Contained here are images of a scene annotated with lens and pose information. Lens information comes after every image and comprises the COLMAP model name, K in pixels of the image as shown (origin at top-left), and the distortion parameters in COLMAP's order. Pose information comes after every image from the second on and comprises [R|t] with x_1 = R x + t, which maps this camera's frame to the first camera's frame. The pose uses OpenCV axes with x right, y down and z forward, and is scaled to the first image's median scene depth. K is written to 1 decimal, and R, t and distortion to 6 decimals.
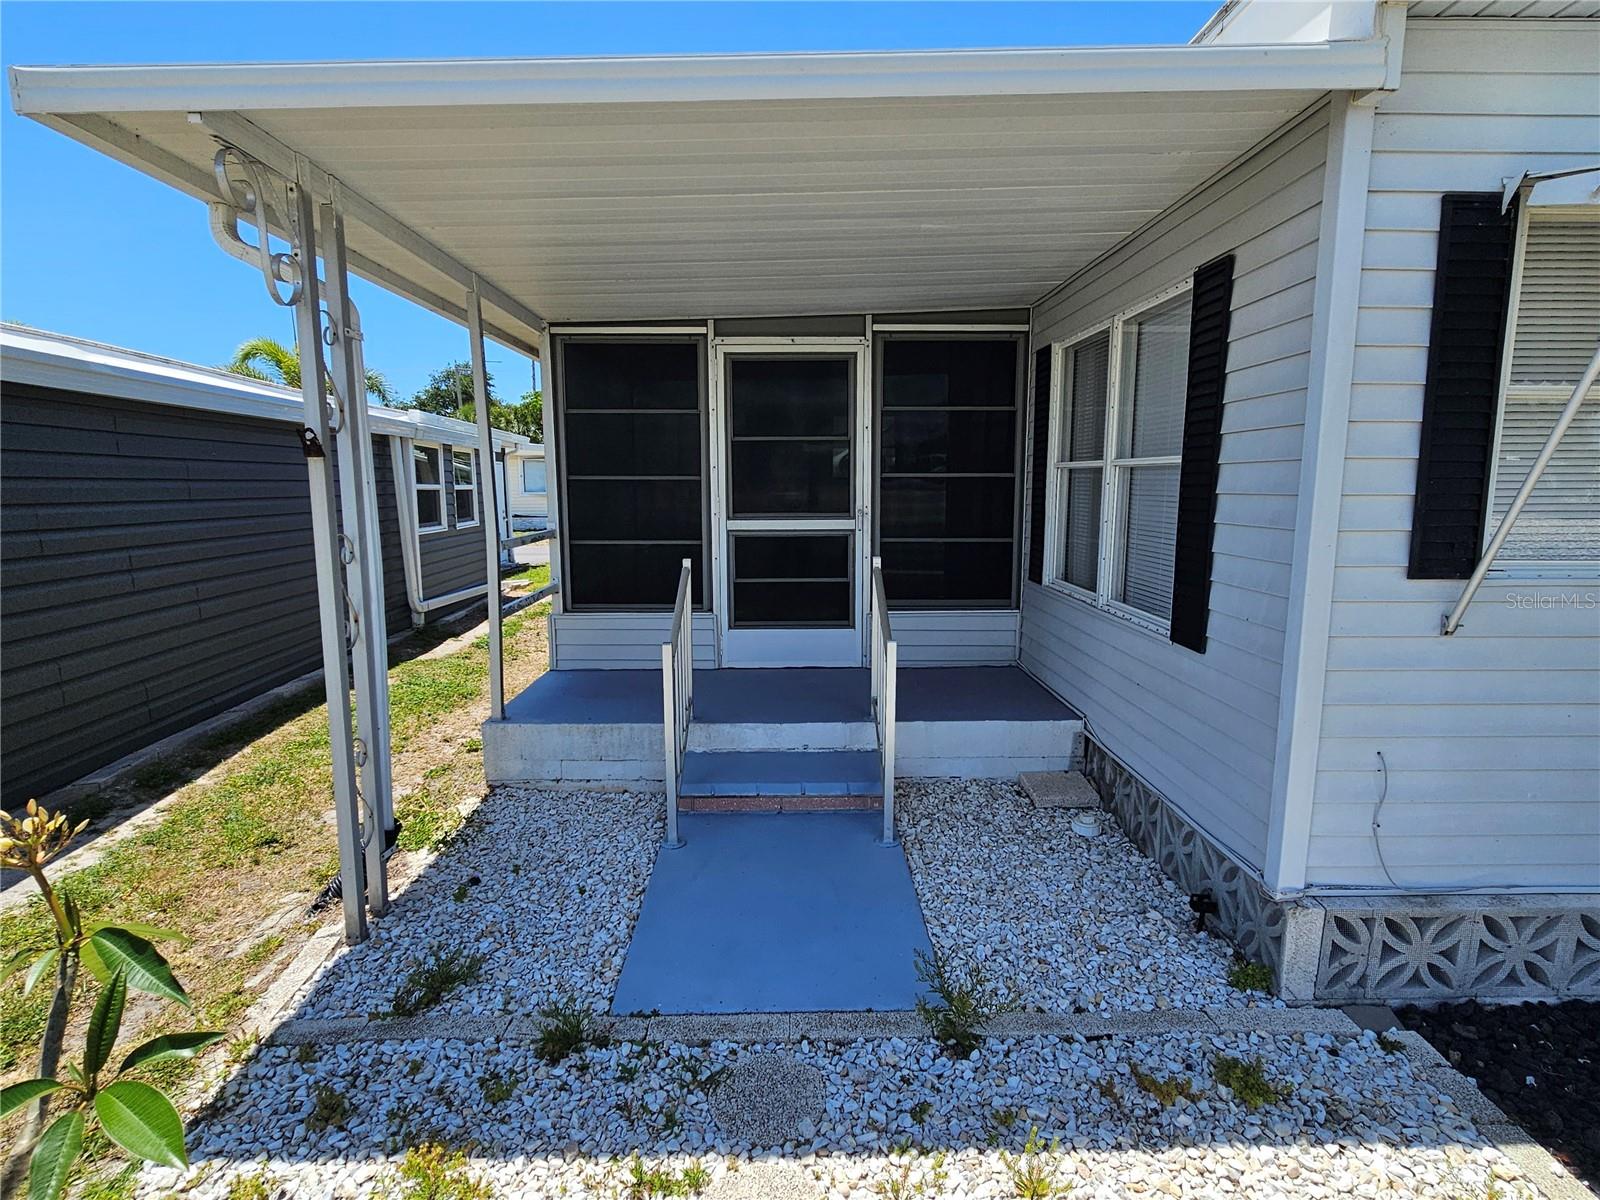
lens RADIAL K [[849.9, 0, 800.4], [0, 849.9, 603.5], [0, 0, 1]] dist [-0.001178, -0.000348]
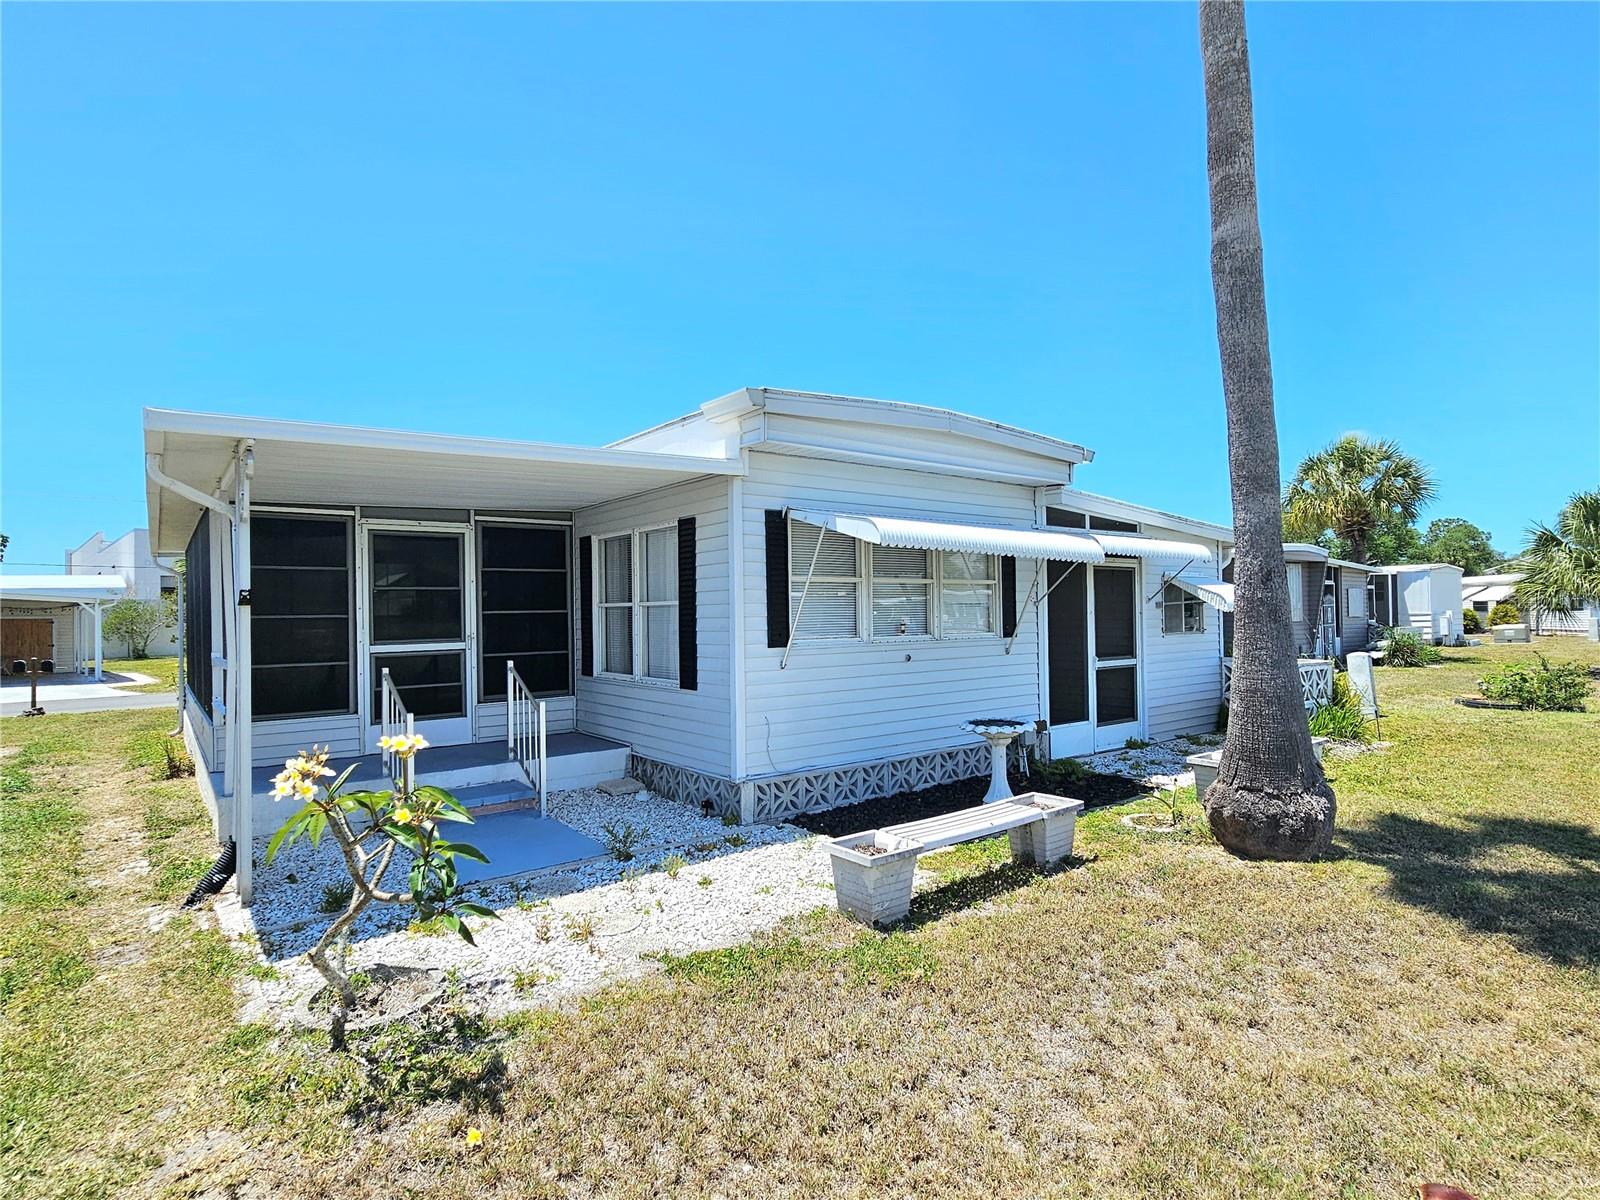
lens RADIAL K [[849.9, 0, 800.4], [0, 849.9, 603.5], [0, 0, 1]] dist [-0.001178, -0.000348]
pose [[0.799345, -0.006231, 0.600840, -0.587494], [0.101341, 0.987020, -0.124585, 0.129512], [-0.592265, 0.160476, 0.789601, -0.867064]]
